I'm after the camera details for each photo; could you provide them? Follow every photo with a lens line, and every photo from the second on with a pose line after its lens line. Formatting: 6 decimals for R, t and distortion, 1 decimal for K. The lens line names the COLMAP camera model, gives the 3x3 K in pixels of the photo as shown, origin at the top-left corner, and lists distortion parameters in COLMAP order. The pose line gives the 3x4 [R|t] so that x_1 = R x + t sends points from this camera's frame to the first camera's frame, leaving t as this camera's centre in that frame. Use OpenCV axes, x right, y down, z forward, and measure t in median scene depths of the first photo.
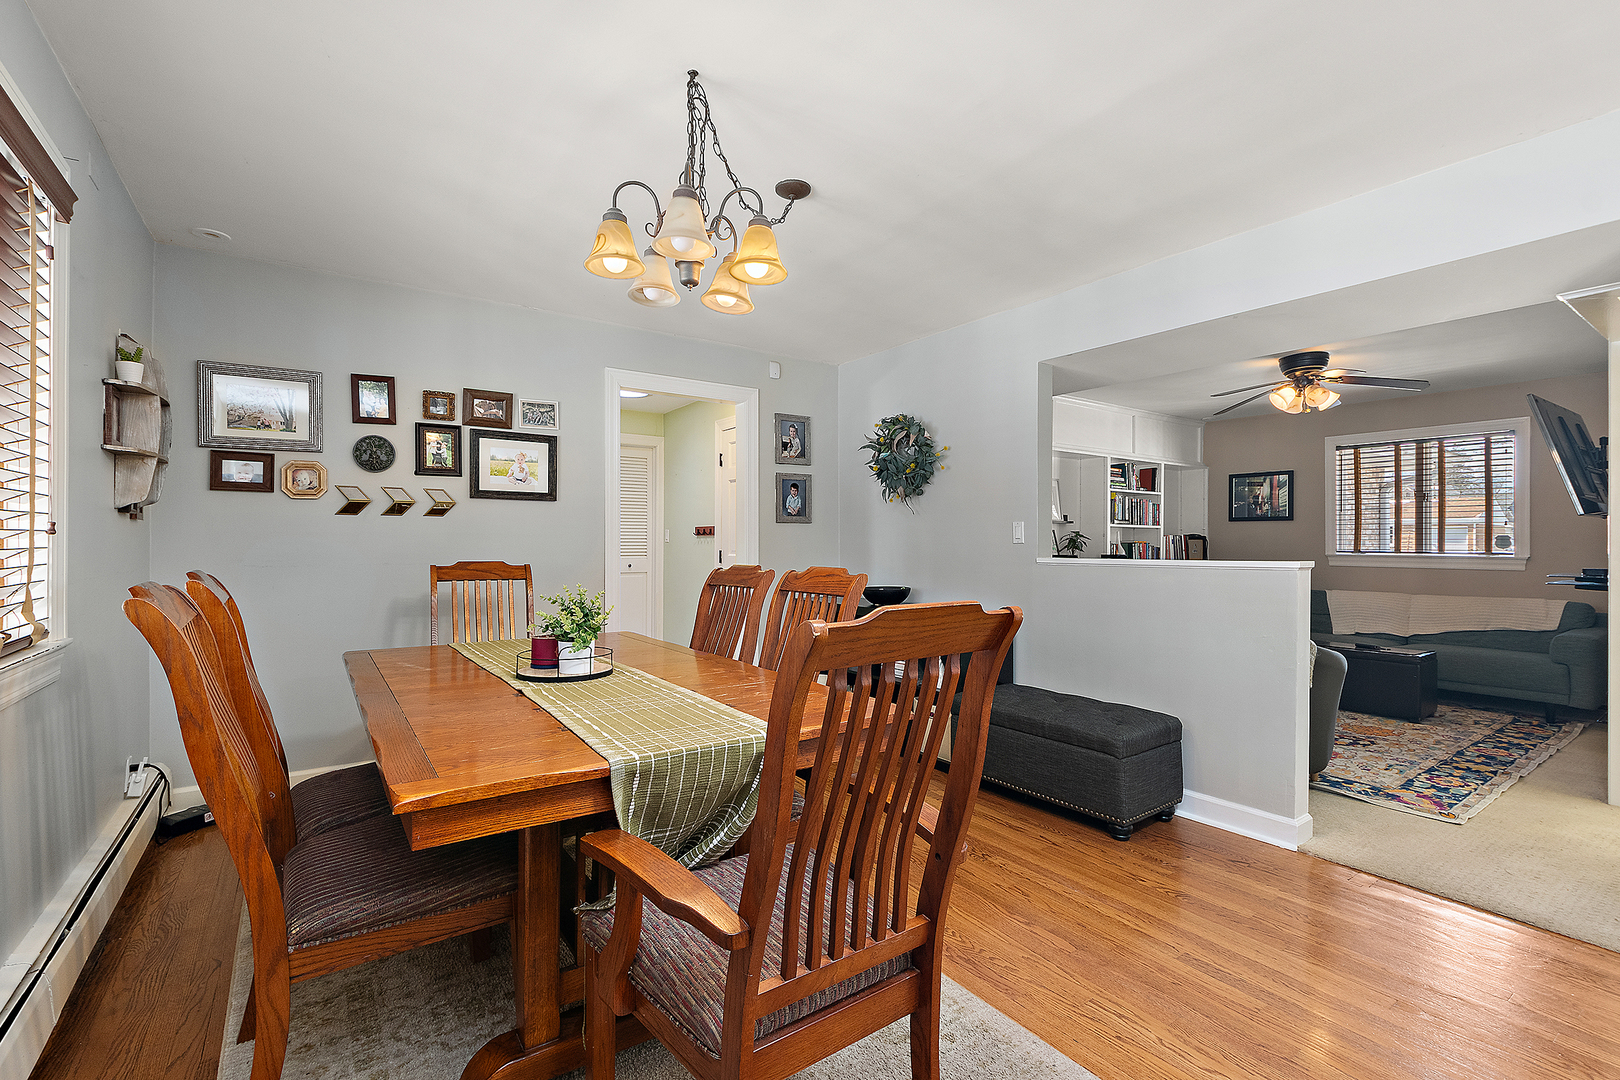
lens RADIAL K [[742.4, 0, 810.0], [0, 742.4, 540.0], [0, 0, 1]] dist [0.001010, -0.000360]
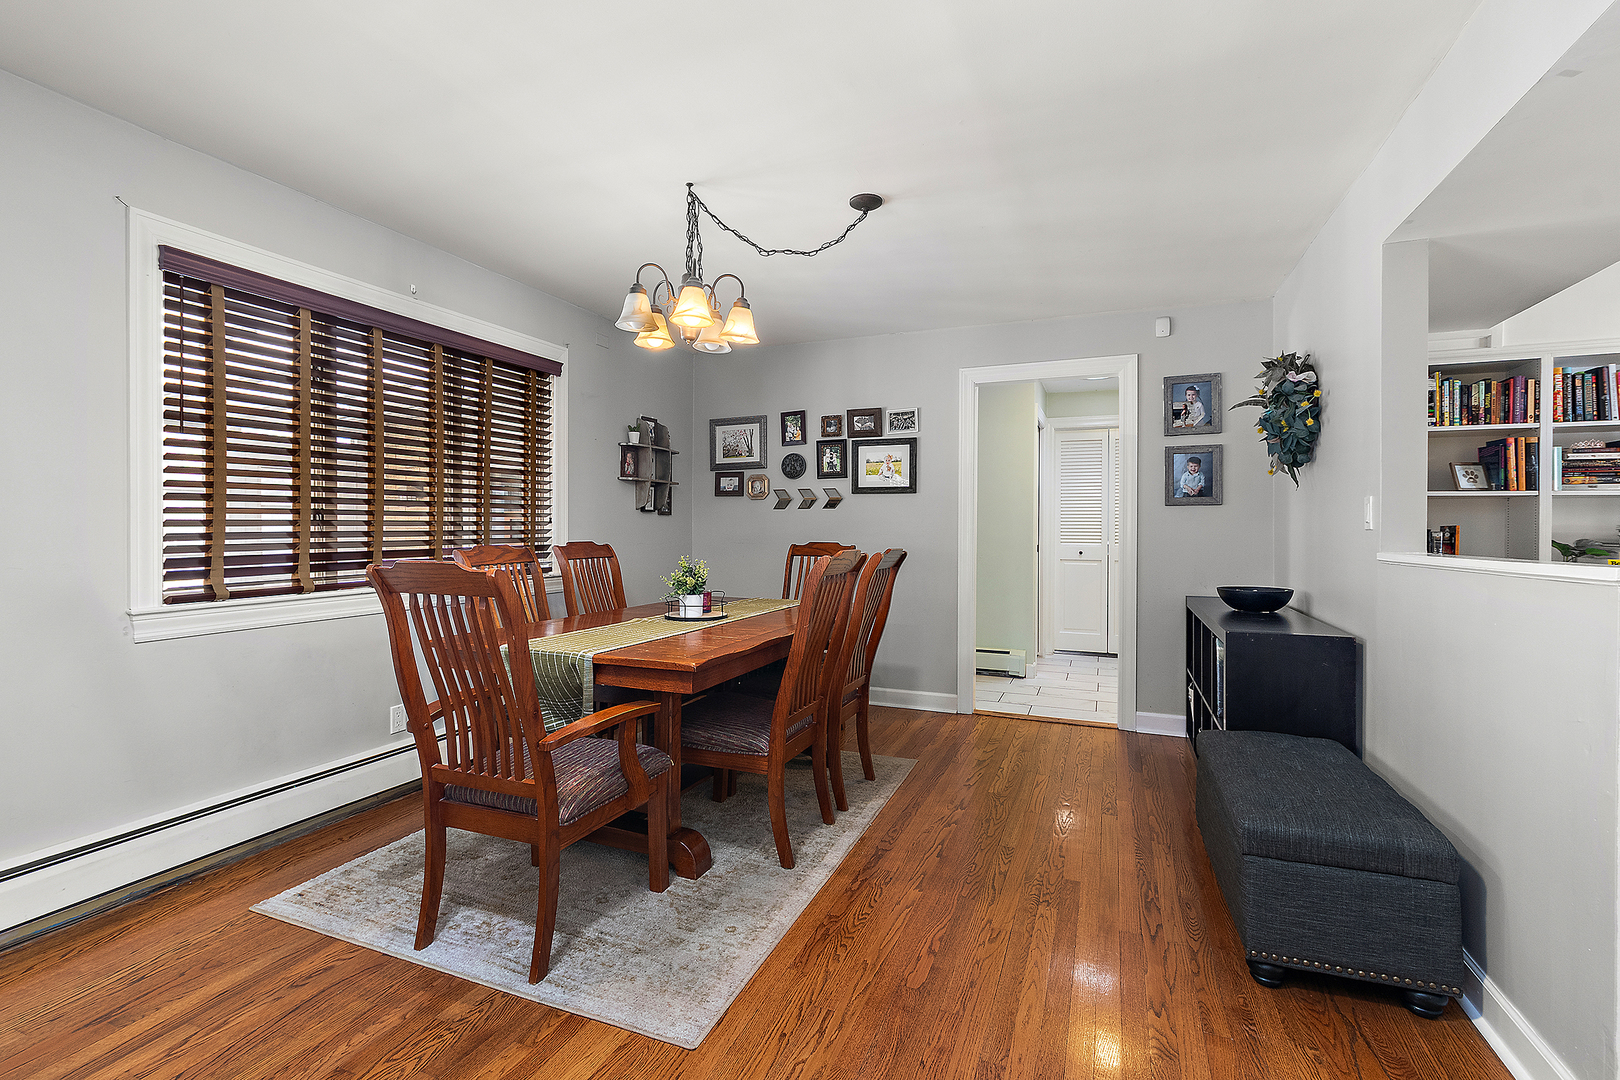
lens RADIAL K [[740.7, 0, 792.7], [0, 740.7, 534.4], [0, 0, 1]] dist [-0.000216, -0.000643]
pose [[0.512650, 0.008536, -0.858555, 0.610644], [0.000533, 0.999947, 0.010259, 0.001261], [0.858598, -0.005717, 0.512618, 0.250411]]
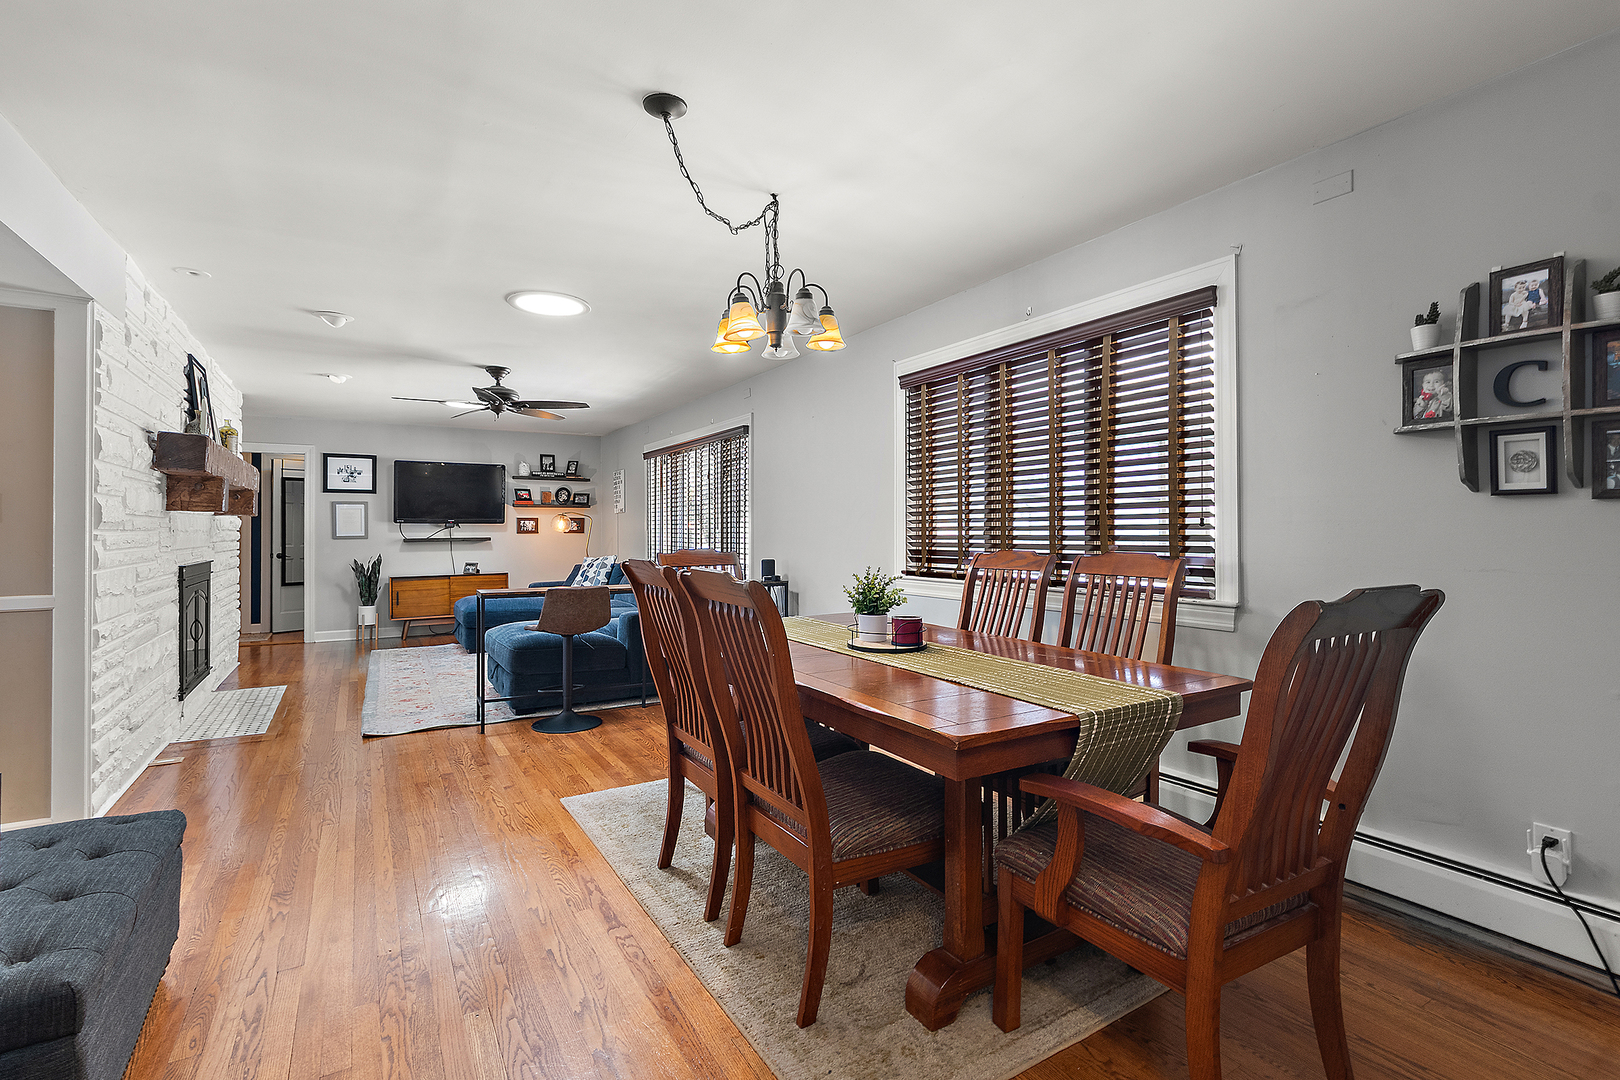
lens RADIAL K [[740.7, 0, 792.7], [0, 740.7, 534.4], [0, 0, 1]] dist [-0.000216, -0.000643]
pose [[-0.995236, -0.002526, 0.097467, -0.163596], [-0.002129, 0.999989, 0.004181, 0.001916], [-0.097476, 0.003954, -0.995230, 1.271751]]
